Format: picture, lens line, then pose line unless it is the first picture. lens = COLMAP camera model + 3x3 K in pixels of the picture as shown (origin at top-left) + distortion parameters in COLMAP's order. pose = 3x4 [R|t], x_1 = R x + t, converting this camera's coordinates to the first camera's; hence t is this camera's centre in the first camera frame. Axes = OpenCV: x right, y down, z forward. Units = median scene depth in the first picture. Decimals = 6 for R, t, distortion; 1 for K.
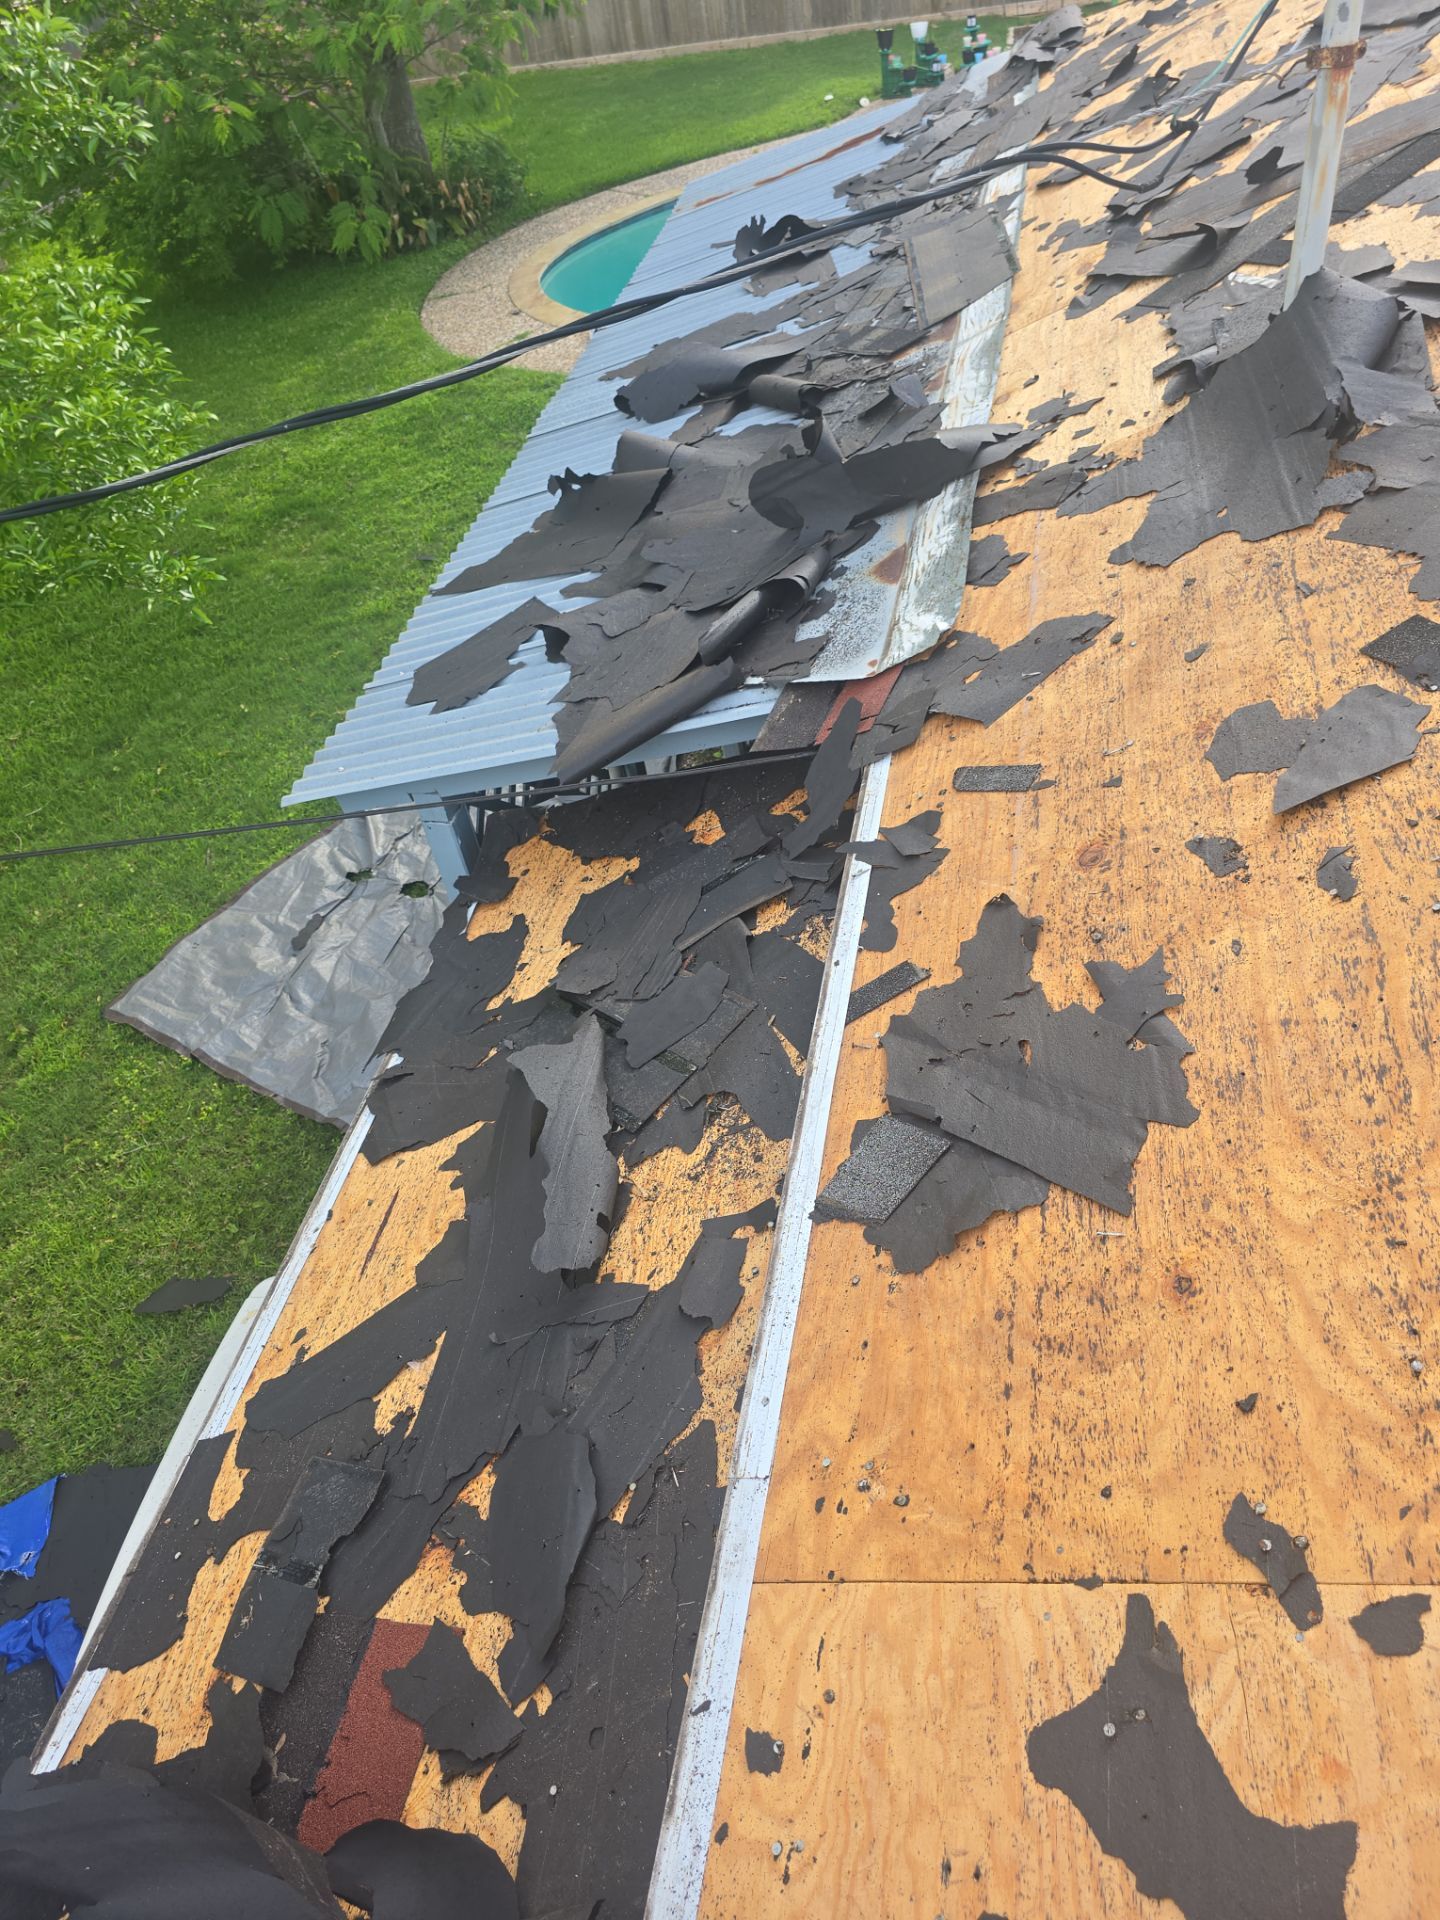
lens RADIAL K [[1291.4, 0, 721.5], [0, 1291.4, 962.3], [0, 0, 1]] dist [0.029608, -0.026748]
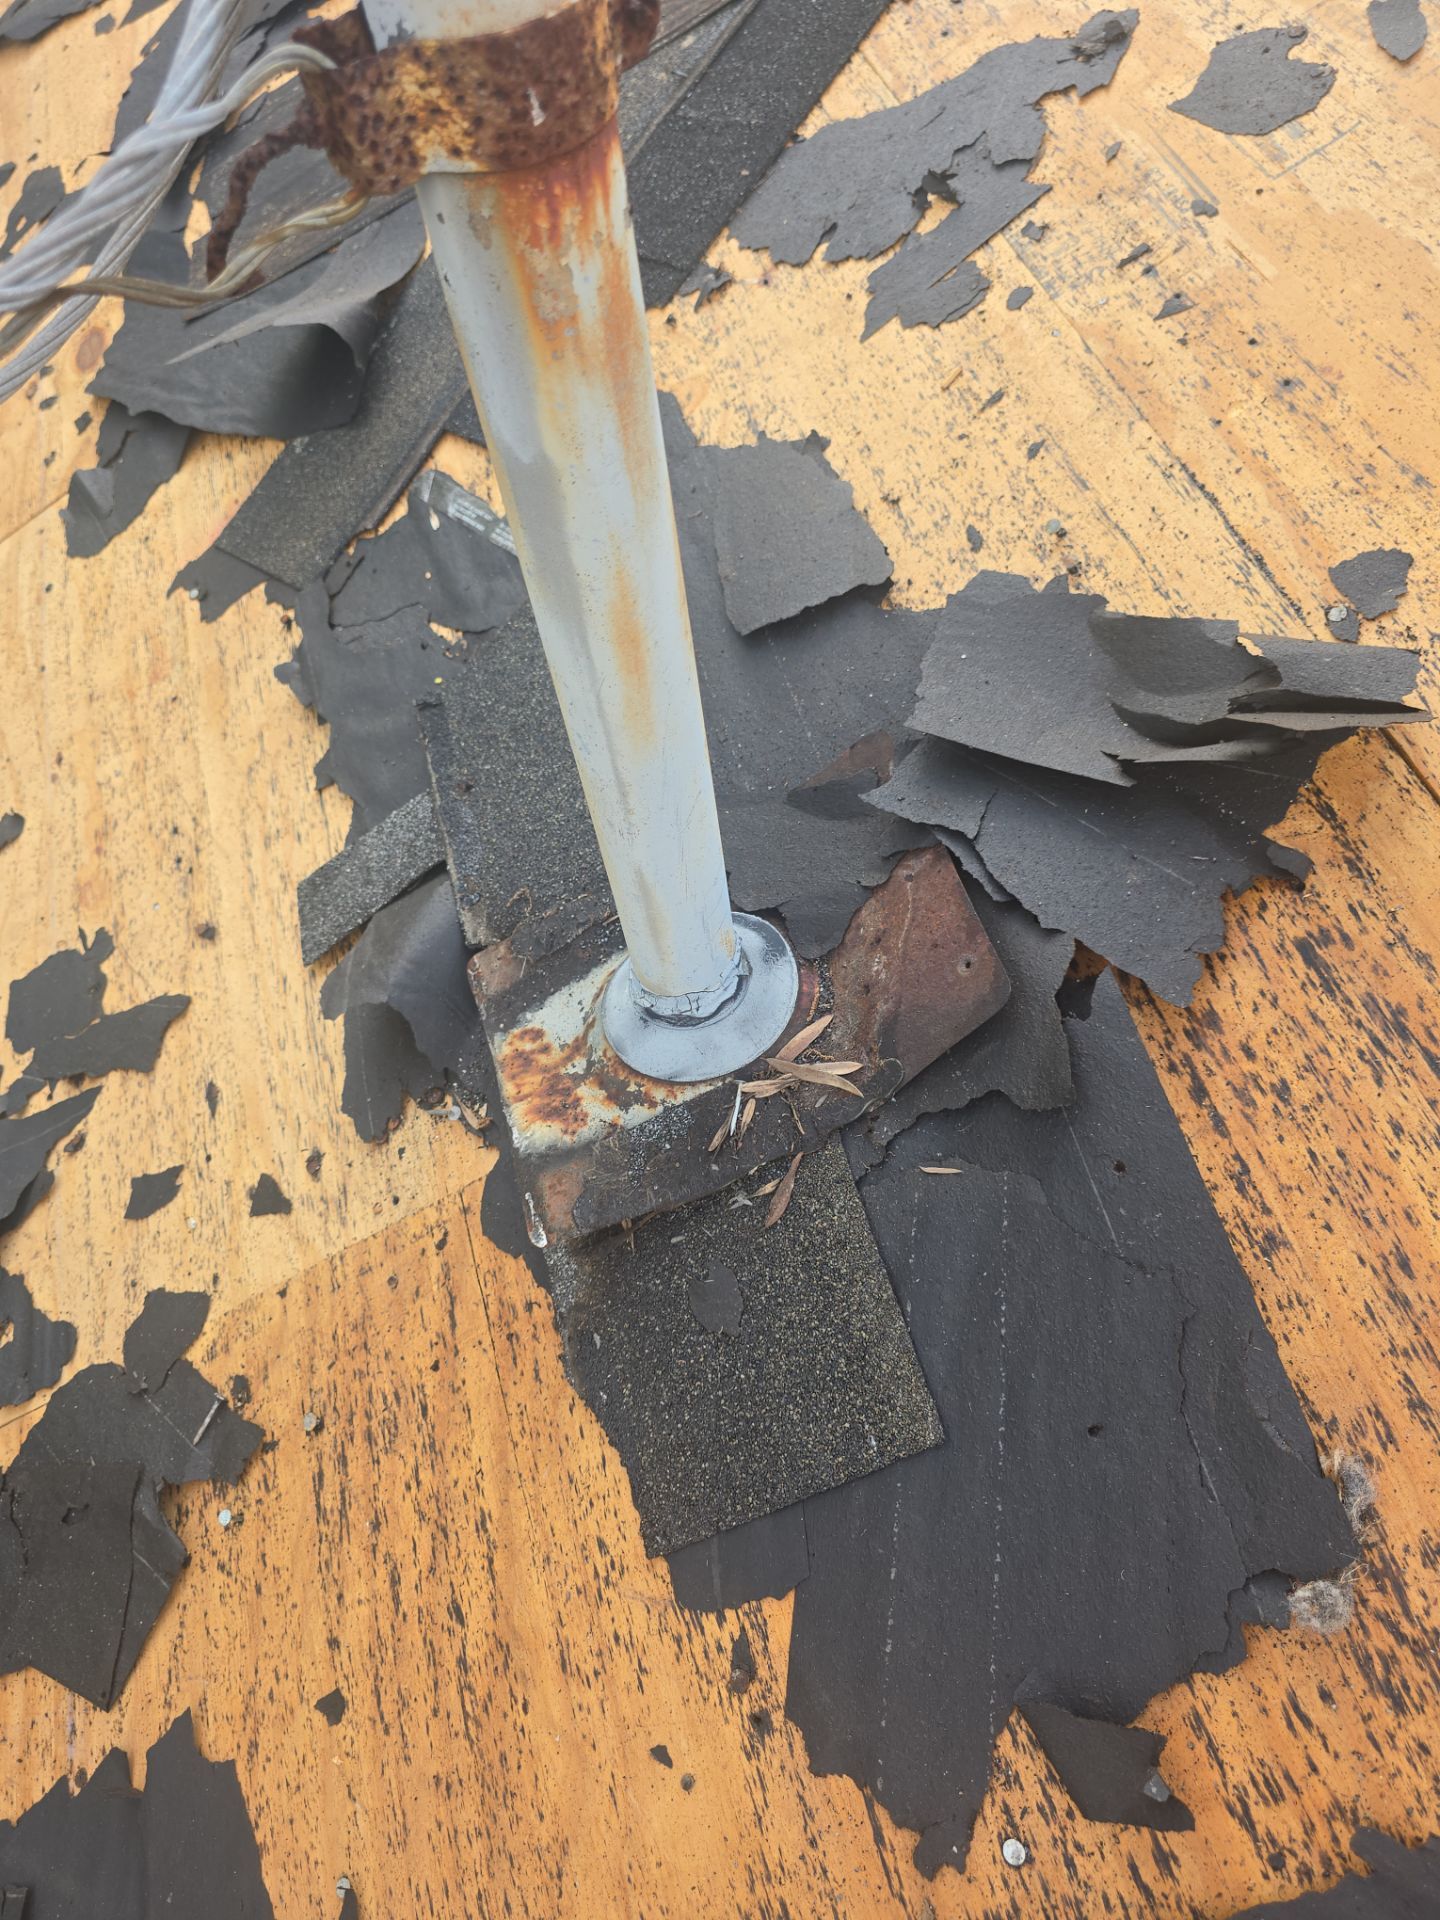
lens RADIAL K [[1291.4, 0, 720.4], [0, 1291.4, 957.6], [0, 0, 1]] dist [0.029608, -0.026748]
pose [[0.879248, -0.364931, 0.306182, 0.330782], [0.299443, 0.923292, 0.240553, -0.505586], [-0.370481, -0.119822, 0.921079, 0.672501]]
